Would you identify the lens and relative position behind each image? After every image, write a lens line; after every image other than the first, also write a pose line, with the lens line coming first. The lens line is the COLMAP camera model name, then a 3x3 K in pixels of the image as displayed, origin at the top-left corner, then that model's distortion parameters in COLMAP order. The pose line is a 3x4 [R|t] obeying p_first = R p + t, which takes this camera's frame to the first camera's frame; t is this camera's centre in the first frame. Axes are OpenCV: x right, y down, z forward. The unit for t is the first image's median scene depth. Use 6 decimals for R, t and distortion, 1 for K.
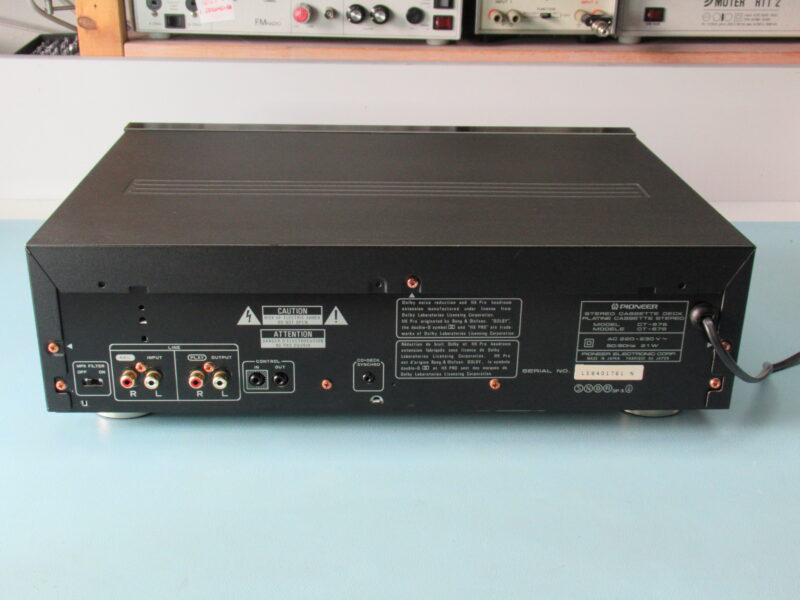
lens RADIAL K [[1105.0, 0, 400.0], [0, 1105.0, 300.0], [0, 0, 1]] dist [0.002799, 0.015972]
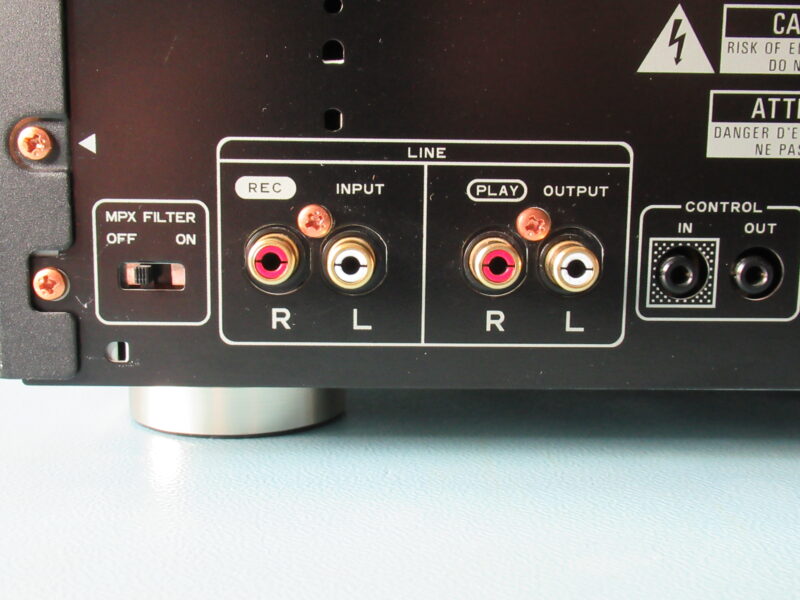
lens RADIAL K [[1105.0, 0, 400.0], [0, 1105.0, 300.0], [0, 0, 1]] dist [0.002799, 0.015972]
pose [[0.999978, -0.000012, -0.006604, -0.212232], [-0.001632, 0.968534, -0.248874, 0.161088], [0.006399, 0.248880, 0.968513, 0.721188]]
